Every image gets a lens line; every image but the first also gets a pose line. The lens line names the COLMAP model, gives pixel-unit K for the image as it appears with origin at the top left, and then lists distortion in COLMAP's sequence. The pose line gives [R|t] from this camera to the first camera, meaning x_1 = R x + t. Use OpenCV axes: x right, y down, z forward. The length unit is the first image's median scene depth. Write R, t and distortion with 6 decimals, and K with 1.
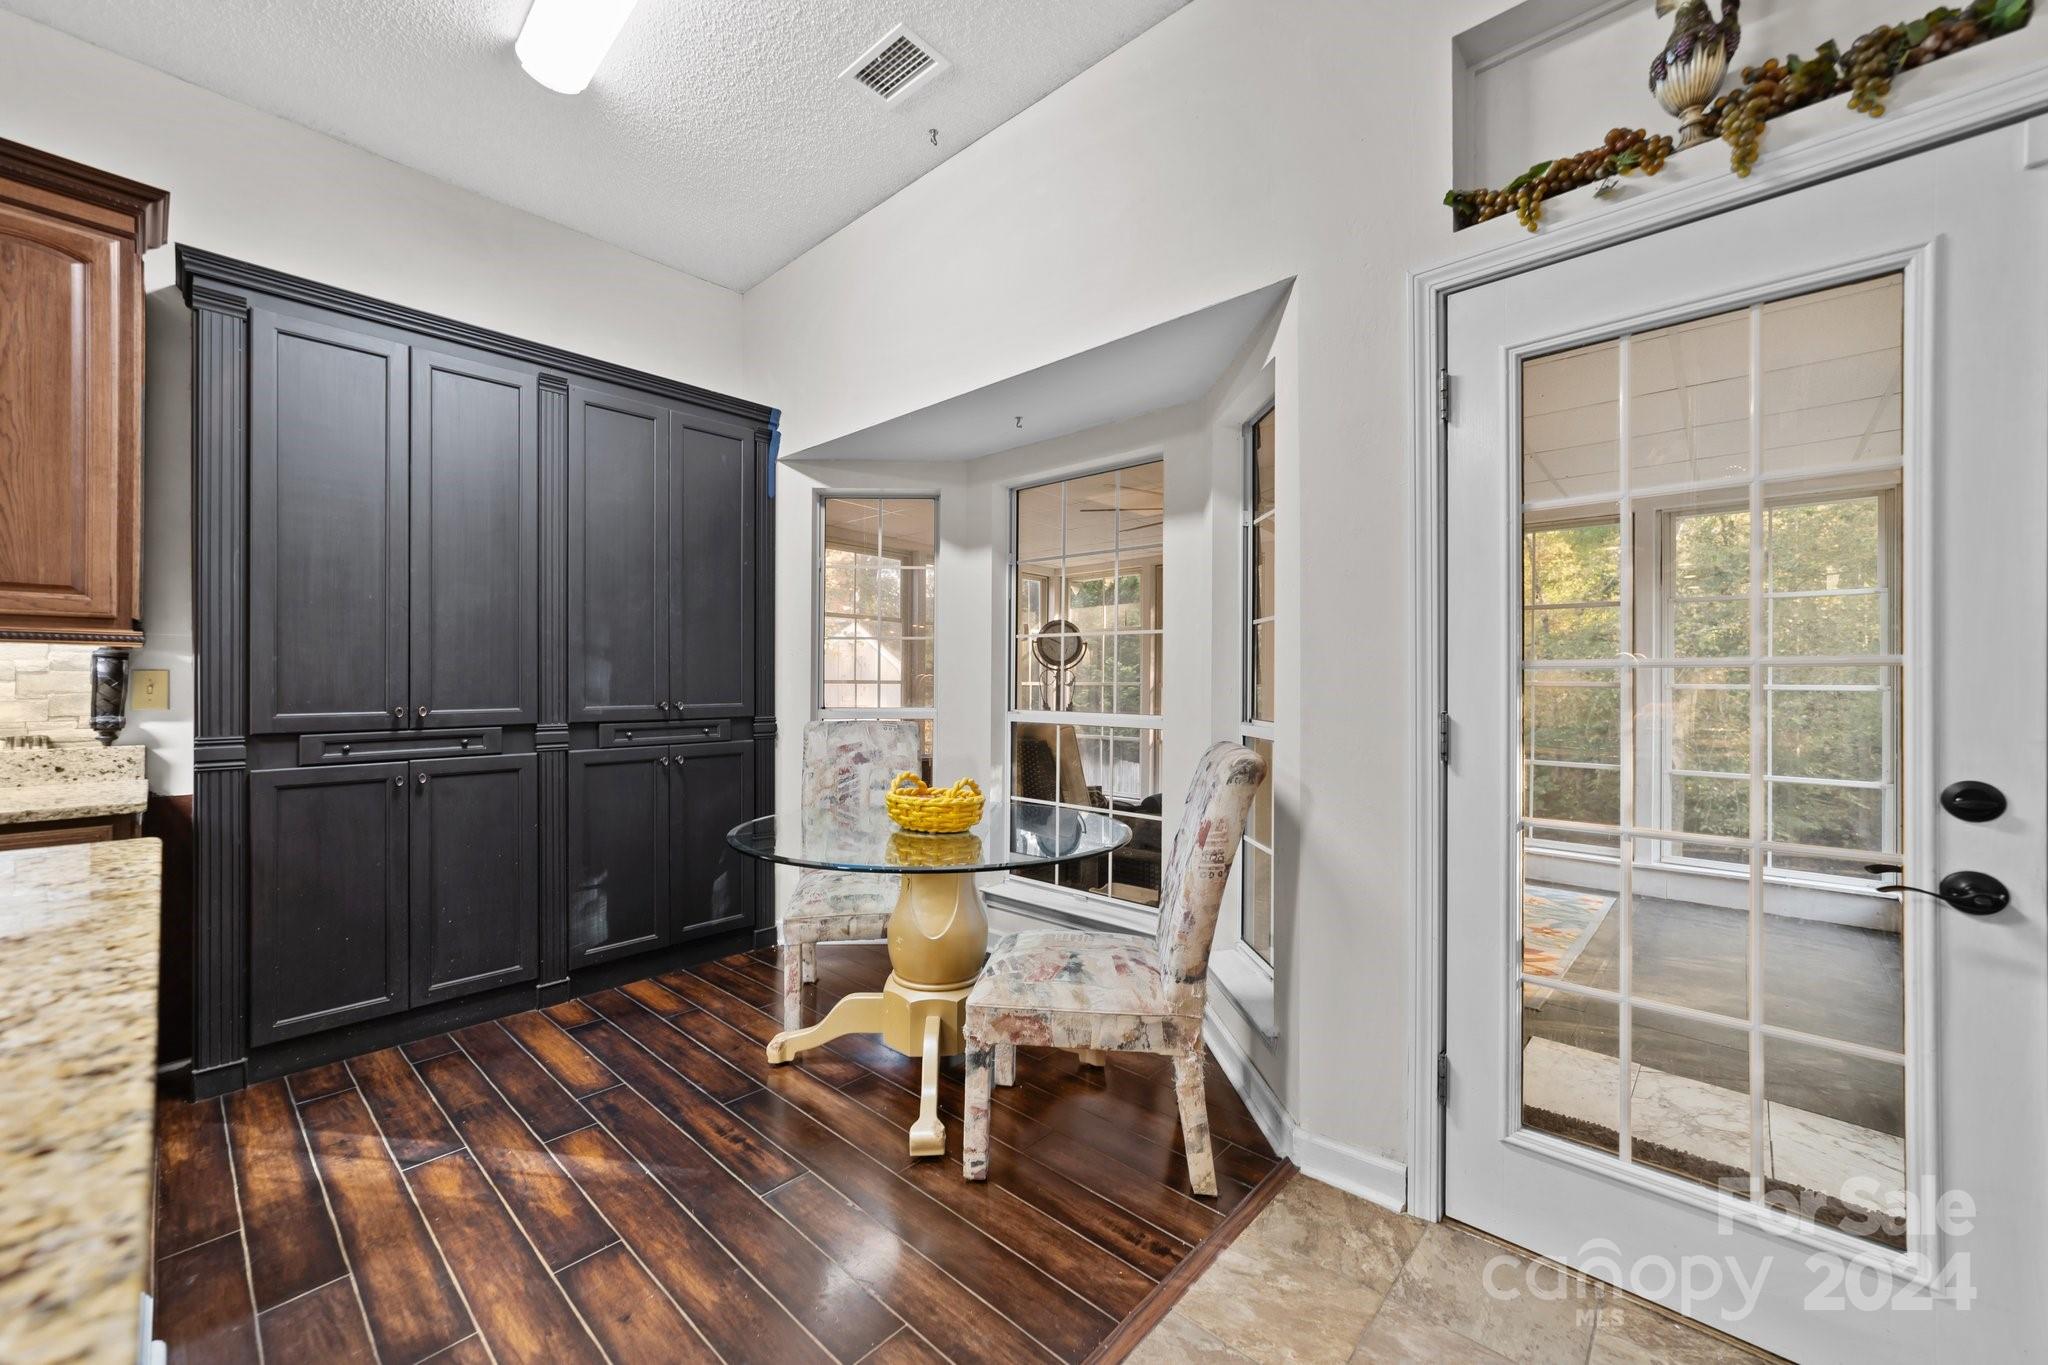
lens RADIAL K [[791.6, 0, 1015.8], [0, 791.6, 680.4], [0, 0, 1]] dist [-0.015743, 0.007788]
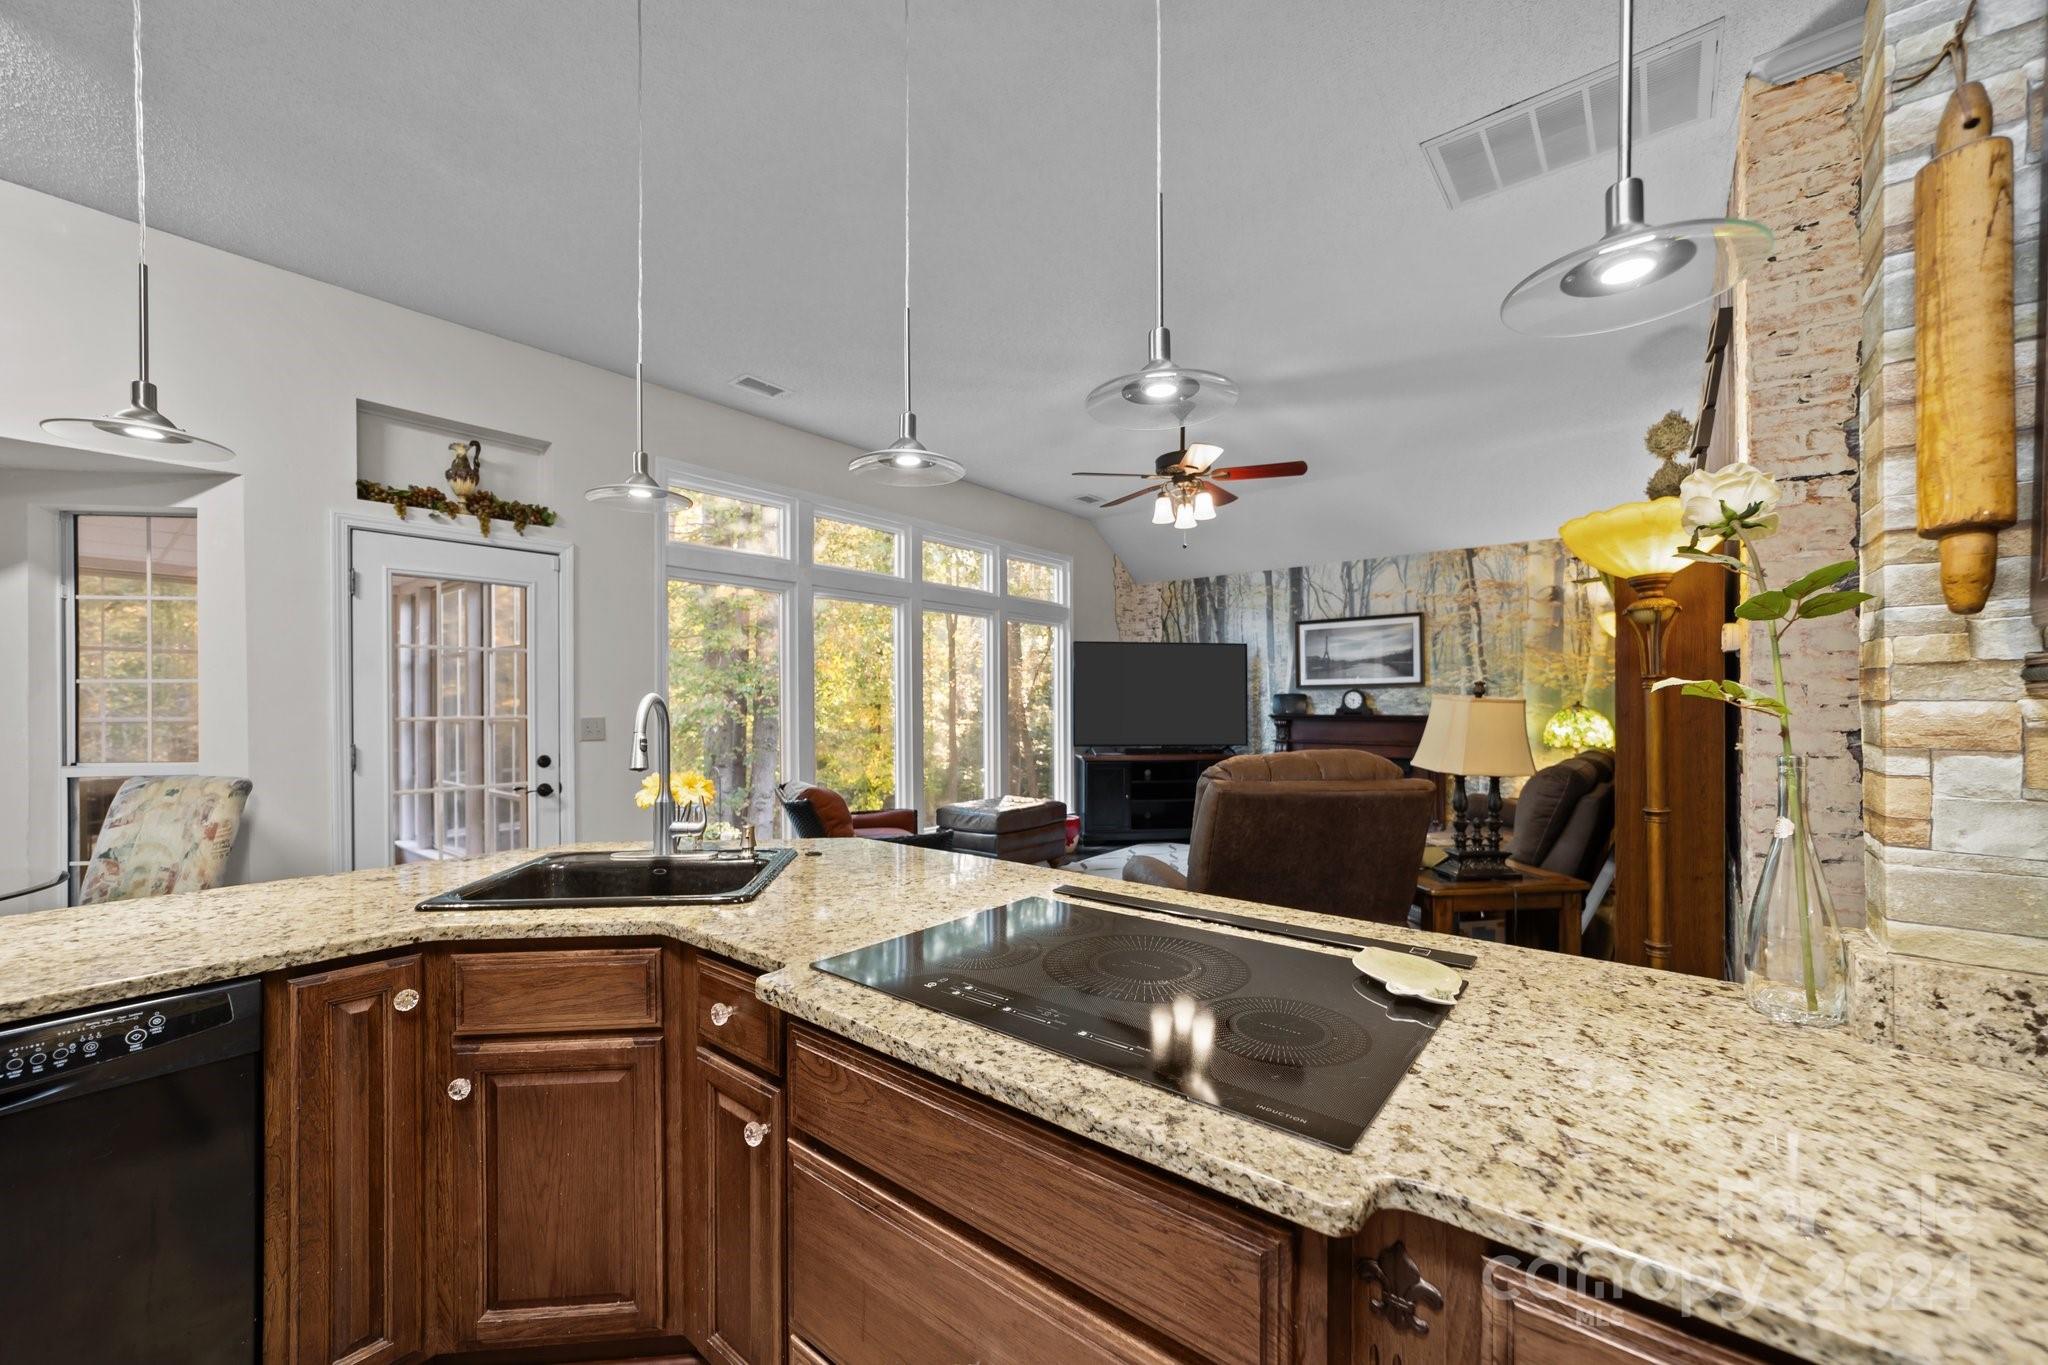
lens RADIAL K [[796.1, 0, 1018.2], [0, 796.1, 705.0], [0, 0, 1]] dist [-0.020254, 0.009696]
pose [[-0.062028, -0.005800, 0.998058, -1.125509], [0.001204, 0.999982, 0.005886, -0.049156], [-0.998074, 0.001567, -0.062020, -0.386691]]
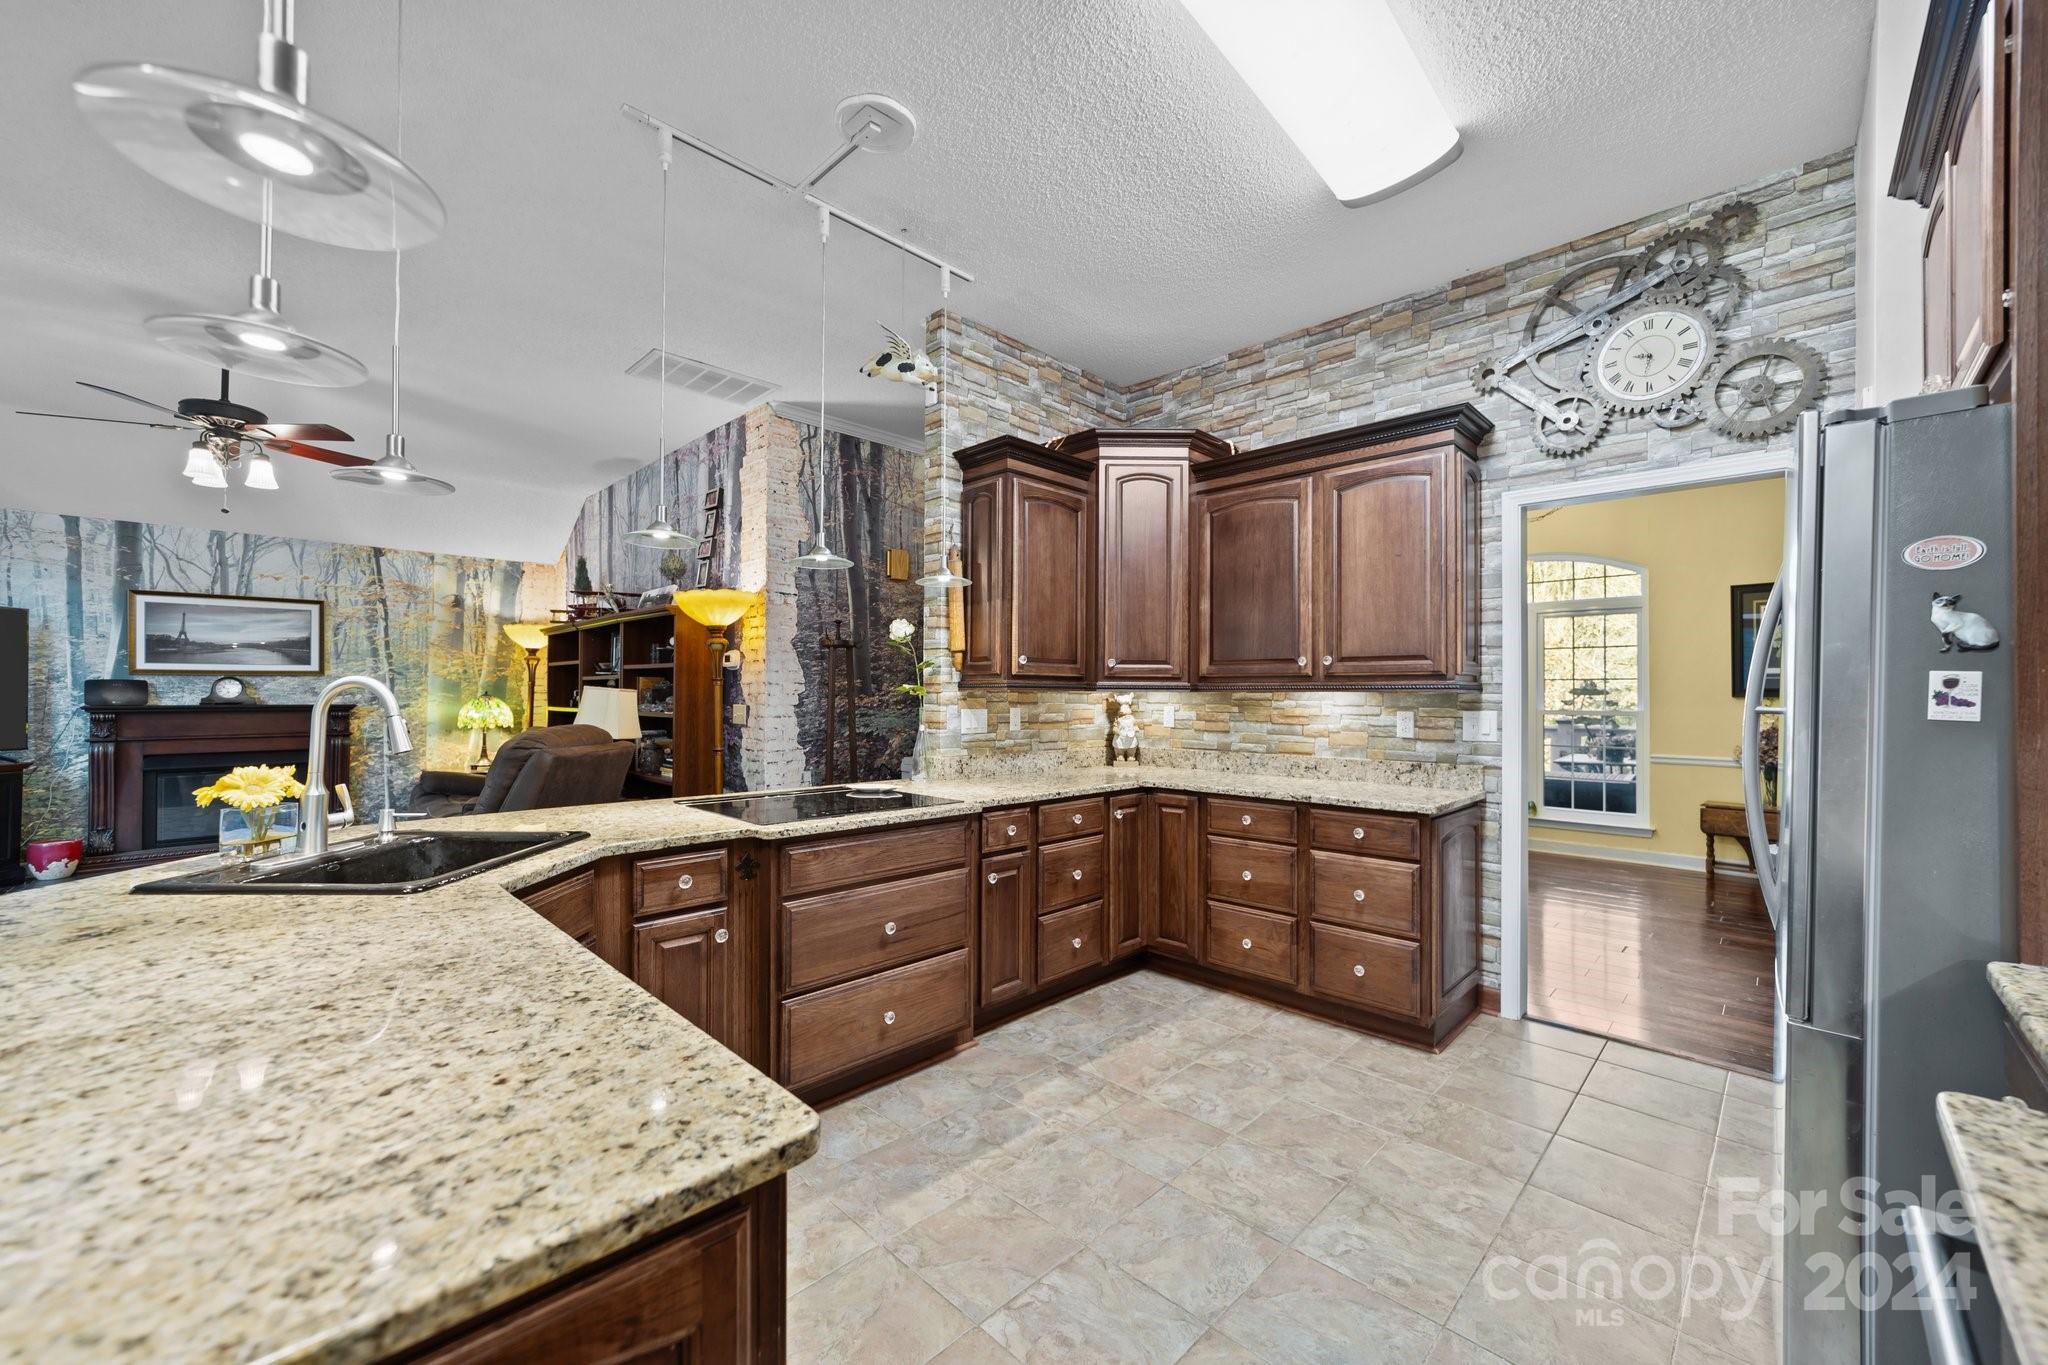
lens RADIAL K [[787.3, 0, 1021.0], [0, 787.3, 687.0], [0, 0, 1]] dist [-0.020668, 0.009133]
pose [[-0.999327, -0.006101, 0.036160, -0.963940], [-0.006520, 0.999913, -0.011466, -0.041318], [-0.036087, -0.011694, -0.999280, 0.693098]]
